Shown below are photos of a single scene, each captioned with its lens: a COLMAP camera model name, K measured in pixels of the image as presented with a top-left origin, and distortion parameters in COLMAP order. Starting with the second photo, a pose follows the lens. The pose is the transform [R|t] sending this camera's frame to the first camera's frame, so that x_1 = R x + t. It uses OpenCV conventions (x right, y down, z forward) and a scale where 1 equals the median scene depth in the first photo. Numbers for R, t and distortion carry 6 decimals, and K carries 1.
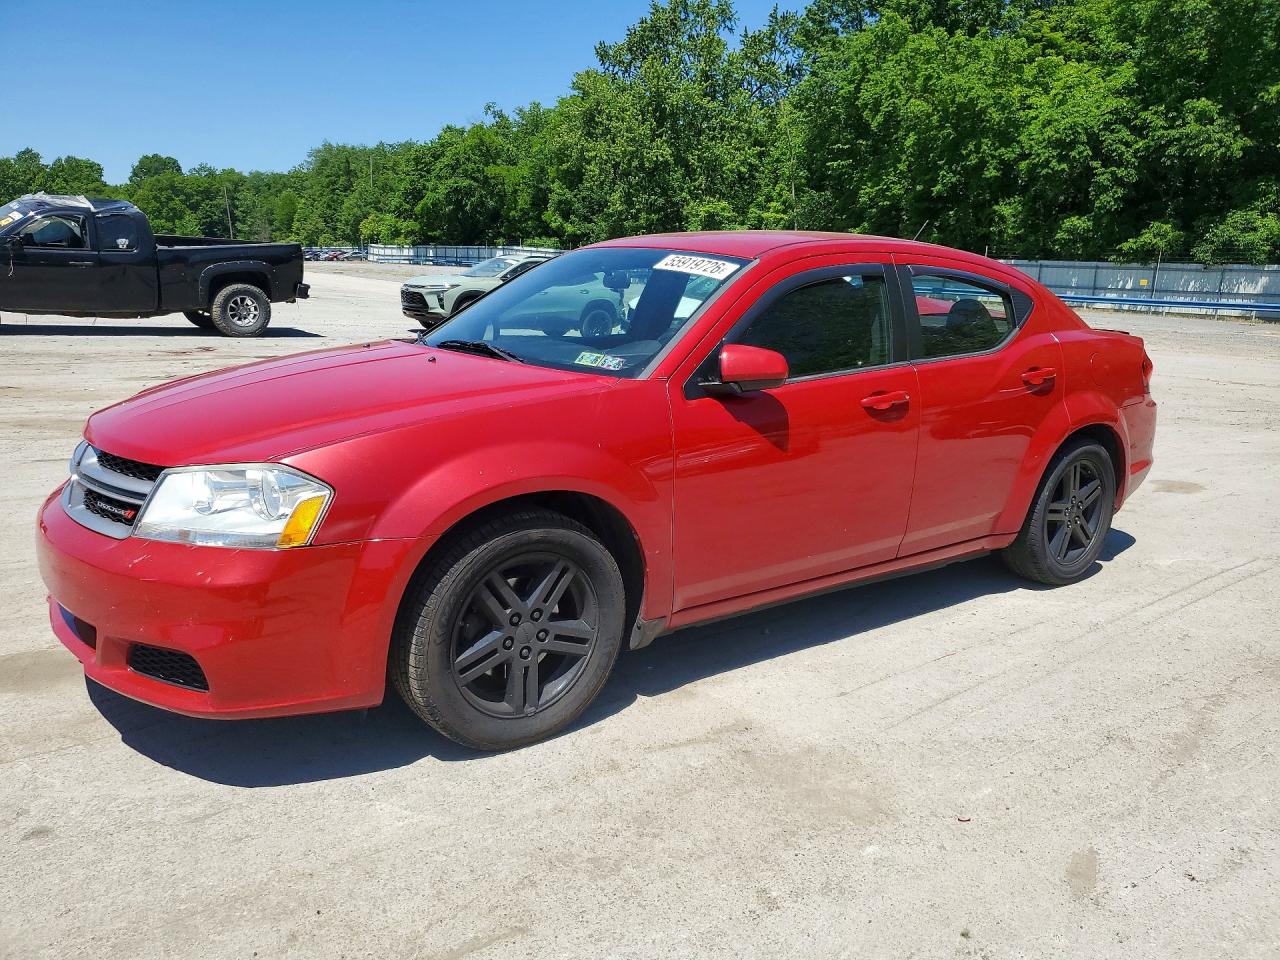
lens RADIAL K [[911.2, 0, 640.0], [0, 911.2, 480.0], [0, 0, 1]] dist [0.046507, -0.040286]
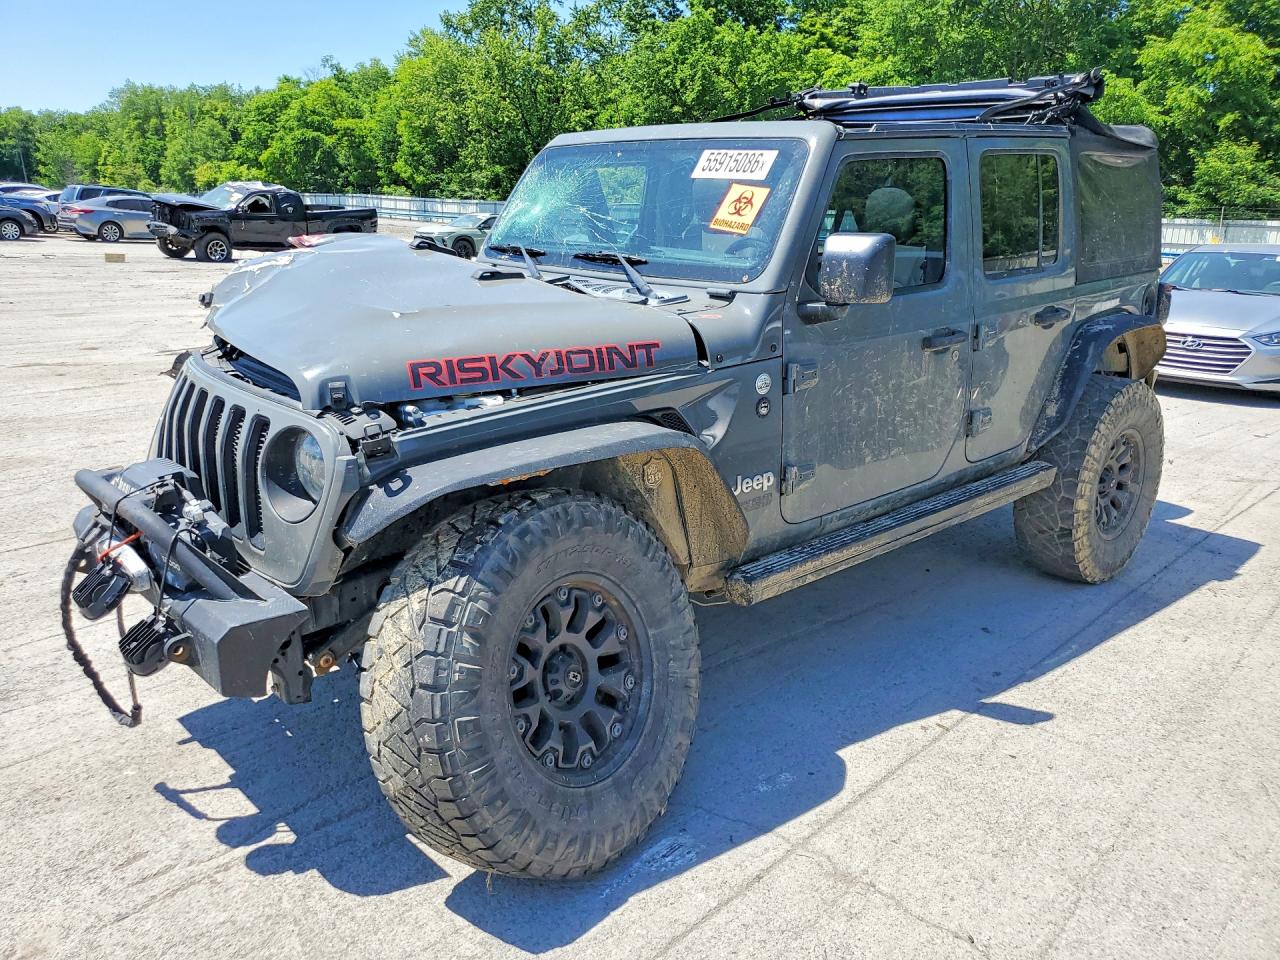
lens RADIAL K [[1053.6, 0, 640.0], [0, 1053.6, 480.0], [0, 0, 1]] dist [-0.038018, 0.086873]
pose [[0.981071, -0.048180, 0.187559, -0.070880], [0.043674, 0.998651, 0.028084, 0.057281], [-0.188659, -0.019361, 0.981852, -0.273787]]
